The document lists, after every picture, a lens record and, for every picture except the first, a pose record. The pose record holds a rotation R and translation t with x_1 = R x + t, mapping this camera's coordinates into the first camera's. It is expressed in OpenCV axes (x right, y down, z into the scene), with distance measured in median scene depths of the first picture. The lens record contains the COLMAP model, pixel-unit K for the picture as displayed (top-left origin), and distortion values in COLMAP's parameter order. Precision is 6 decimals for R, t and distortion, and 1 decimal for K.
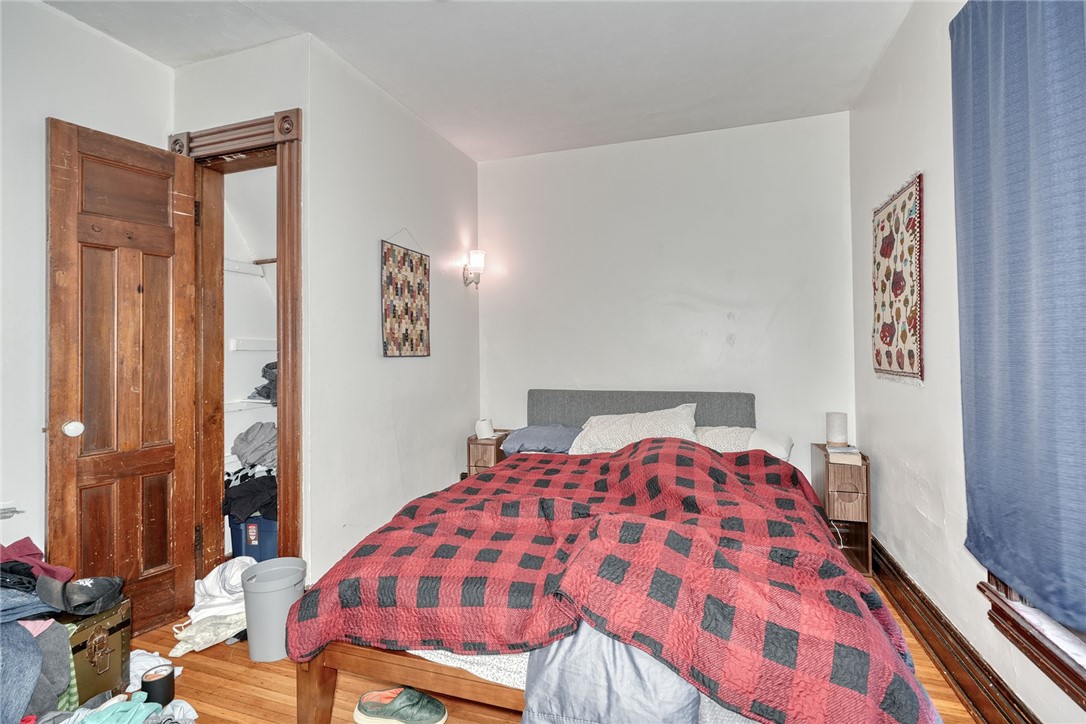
lens RADIAL K [[496.8, 0, 540.1], [0, 496.8, 358.5], [0, 0, 1]] dist [-0.000971, 0.000507]
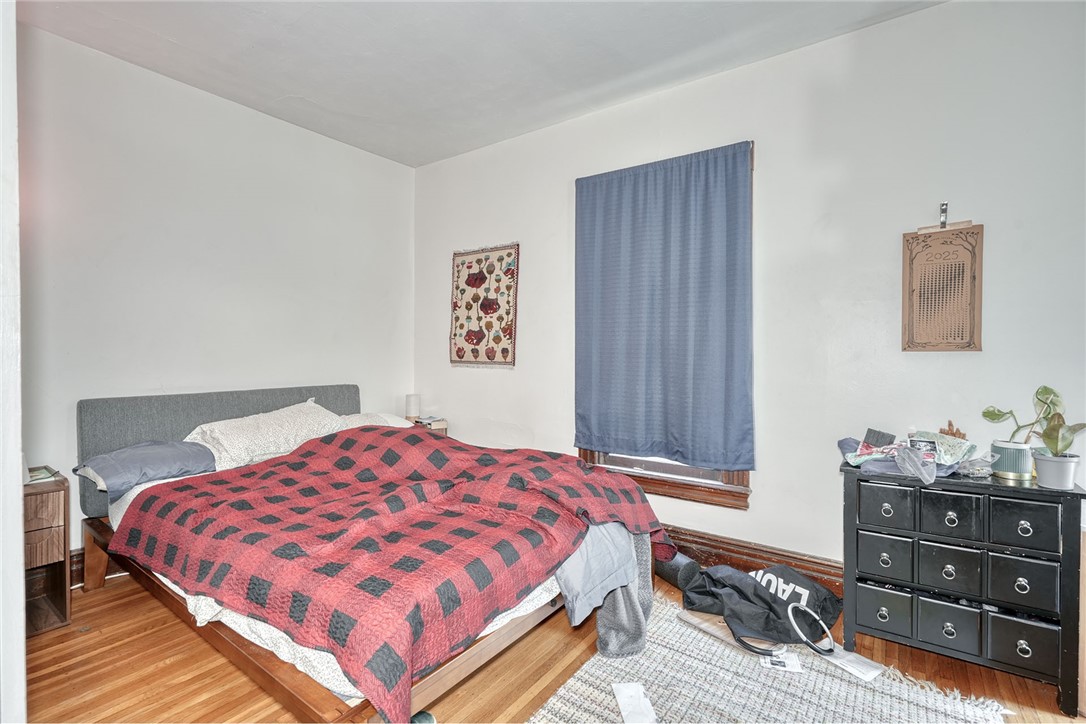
lens RADIAL K [[496.8, 0, 540.1], [0, 496.8, 358.5], [0, 0, 1]] dist [-0.000971, 0.000507]
pose [[0.321114, -0.002999, 0.947036, -0.747997], [0.002302, 0.999995, 0.002387, 0.013107], [-0.947038, 0.001414, 0.321120, 0.352498]]
